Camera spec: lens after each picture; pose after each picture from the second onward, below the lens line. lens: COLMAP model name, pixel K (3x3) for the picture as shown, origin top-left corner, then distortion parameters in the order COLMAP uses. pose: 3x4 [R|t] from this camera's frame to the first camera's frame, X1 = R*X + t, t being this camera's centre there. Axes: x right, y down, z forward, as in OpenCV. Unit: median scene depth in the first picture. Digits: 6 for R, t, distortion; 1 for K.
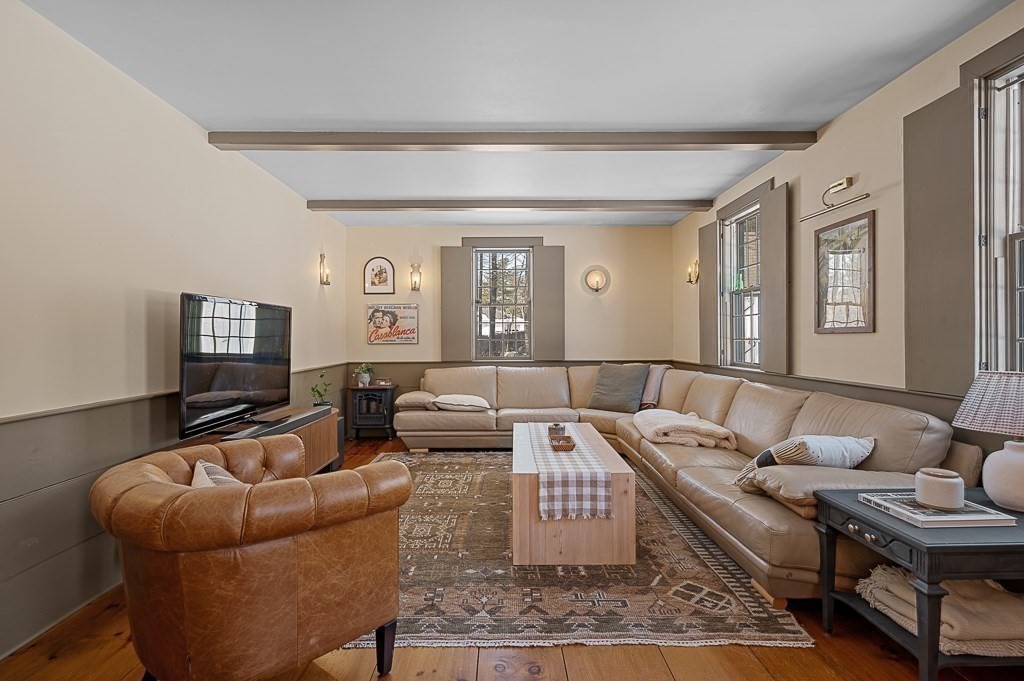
lens RADIAL K [[483.4, 0, 515.0], [0, 483.4, 343.6], [0, 0, 1]] dist [-0.027628, 0.000154]
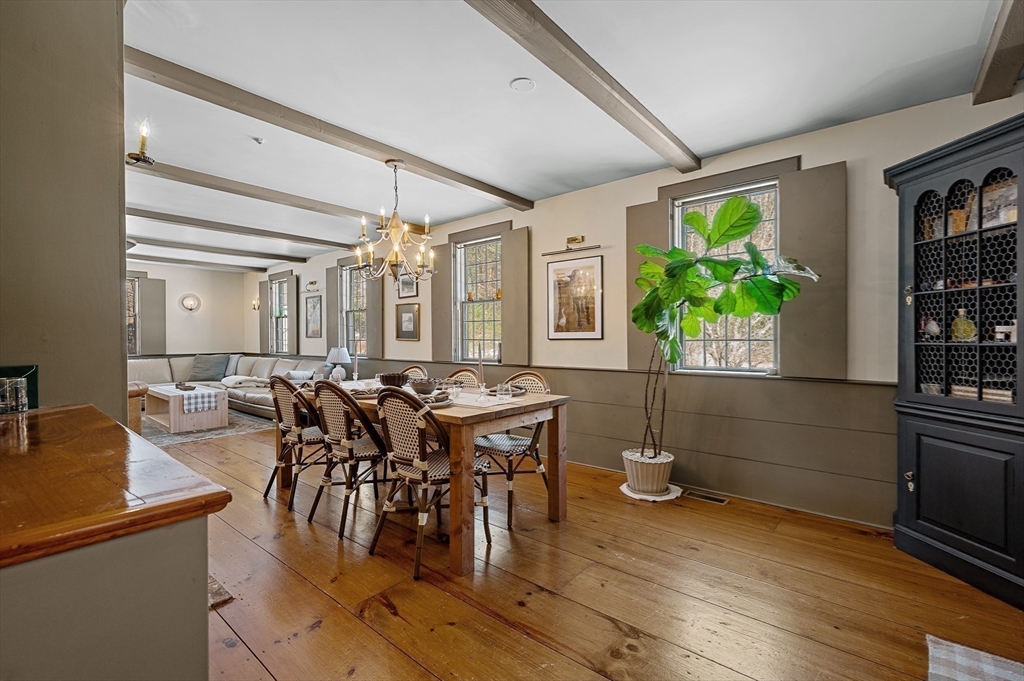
lens RADIAL K [[451.5, 0, 498.2], [0, 451.5, 338.6], [0, 0, 1]] dist [0.019692, 0.000469]
pose [[0.680686, -0.001196, 0.732575, -0.312768], [0.009881, 0.999923, -0.007549, 0.007695], [-0.732509, 0.012377, 0.680645, -0.986768]]
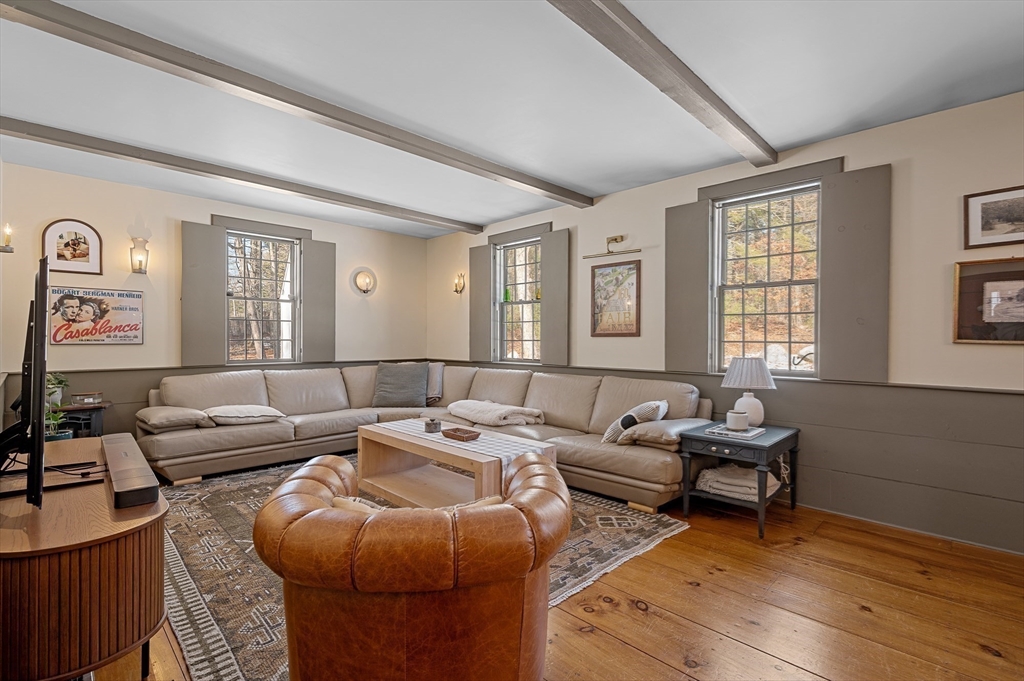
lens RADIAL K [[456.6, 0, 520.6], [0, 456.6, 345.7], [0, 0, 1]] dist [-0.017730, -0.000546]
pose [[0.713495, -0.003133, 0.700653, -0.355777], [0.000483, 0.999992, 0.003979, 0.000125], [-0.700660, -0.002500, 0.713491, 0.110046]]
